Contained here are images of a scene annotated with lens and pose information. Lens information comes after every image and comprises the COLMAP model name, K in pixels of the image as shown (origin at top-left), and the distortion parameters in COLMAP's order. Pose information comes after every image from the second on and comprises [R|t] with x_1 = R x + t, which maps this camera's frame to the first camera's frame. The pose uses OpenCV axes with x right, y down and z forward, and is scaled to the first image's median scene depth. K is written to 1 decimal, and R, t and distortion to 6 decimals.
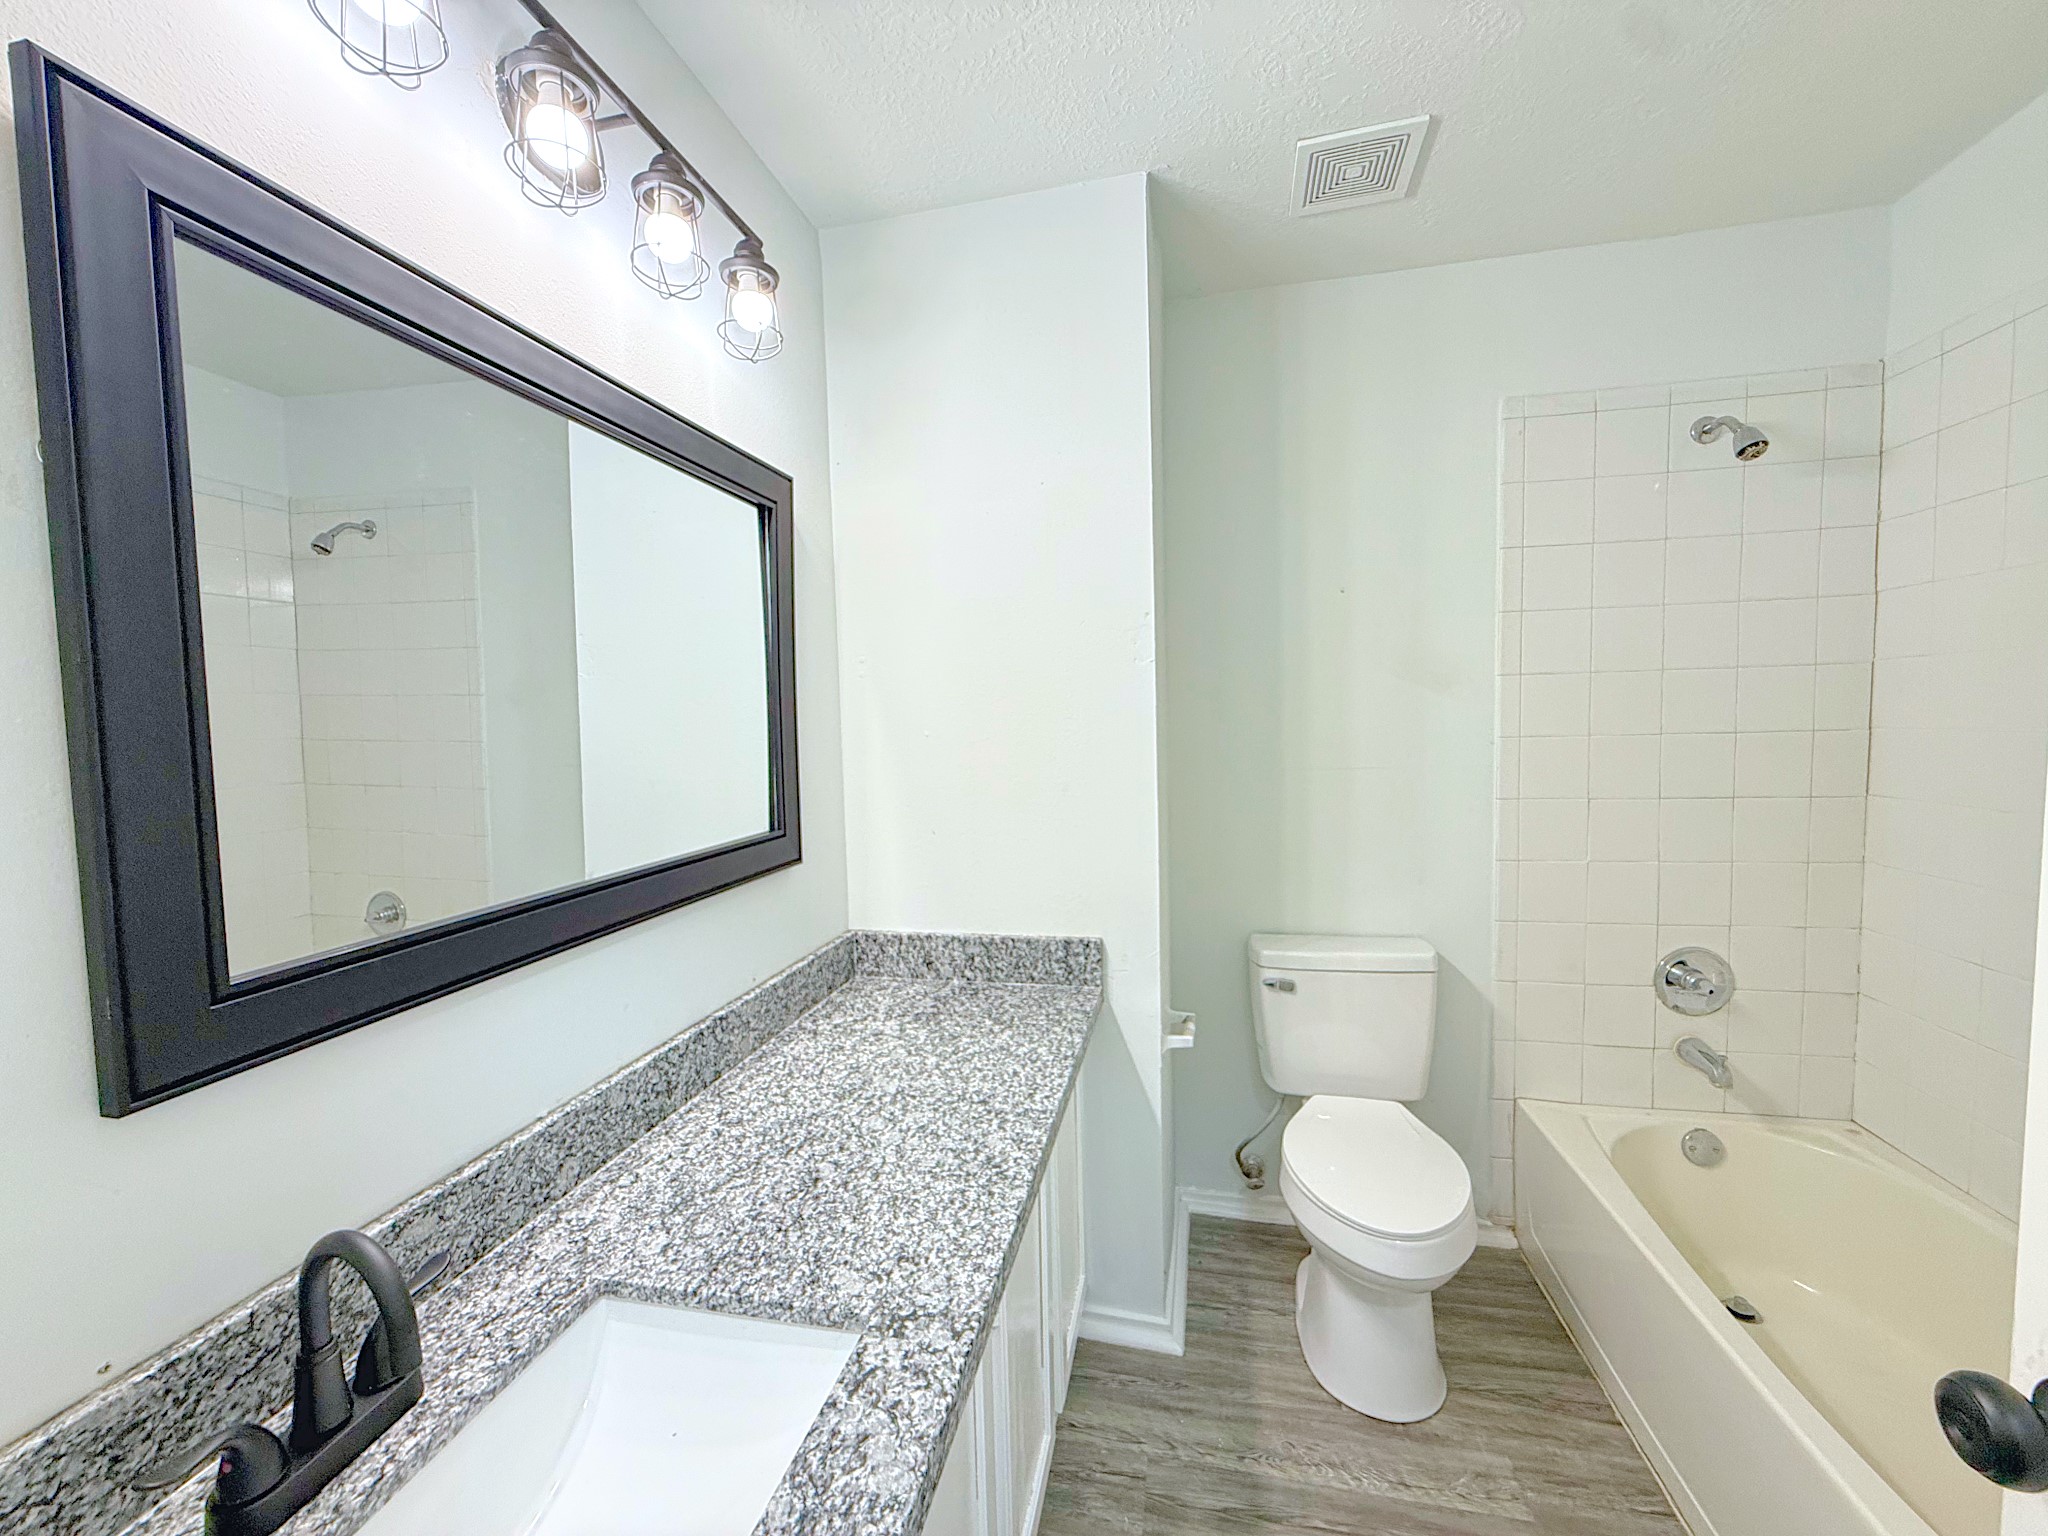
lens RADIAL K [[813.3, 0, 1018.8], [0, 813.3, 767.3], [0, 0, 1]] dist [-0.001665, 0.000664]
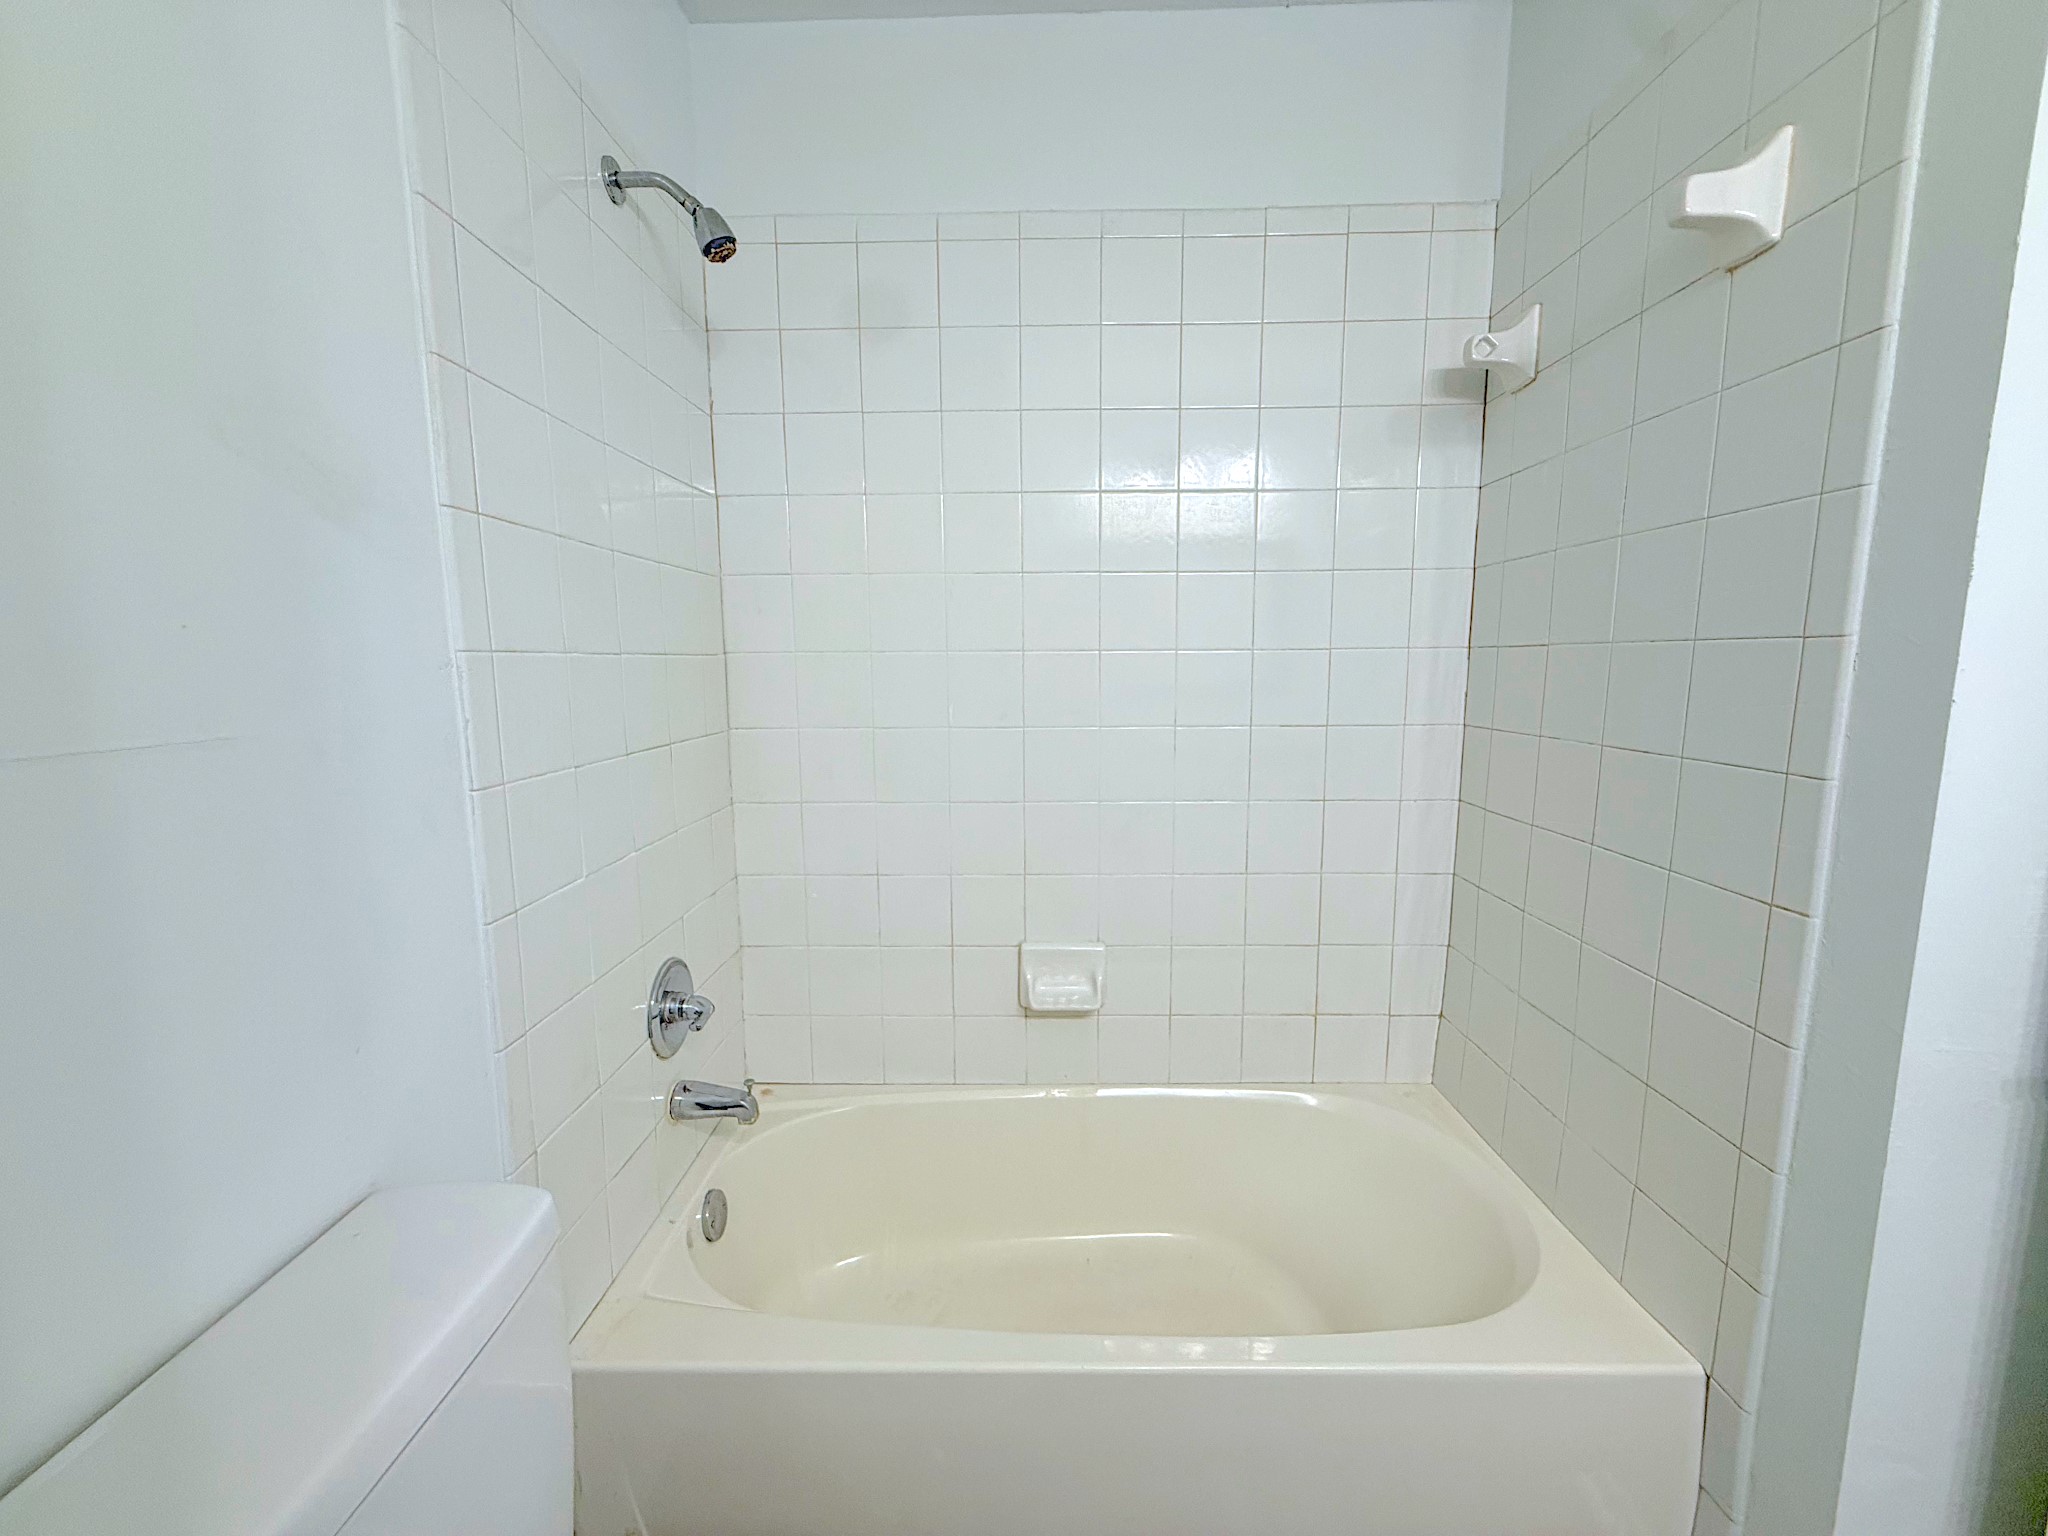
lens RADIAL K [[813.3, 0, 1018.8], [0, 813.3, 767.3], [0, 0, 1]] dist [-0.001665, 0.000664]
pose [[-0.214139, -0.097957, 0.971879, 0.103009], [0.071209, 0.990746, 0.115549, -0.004837], [-0.974204, 0.093950, -0.205182, 0.861853]]
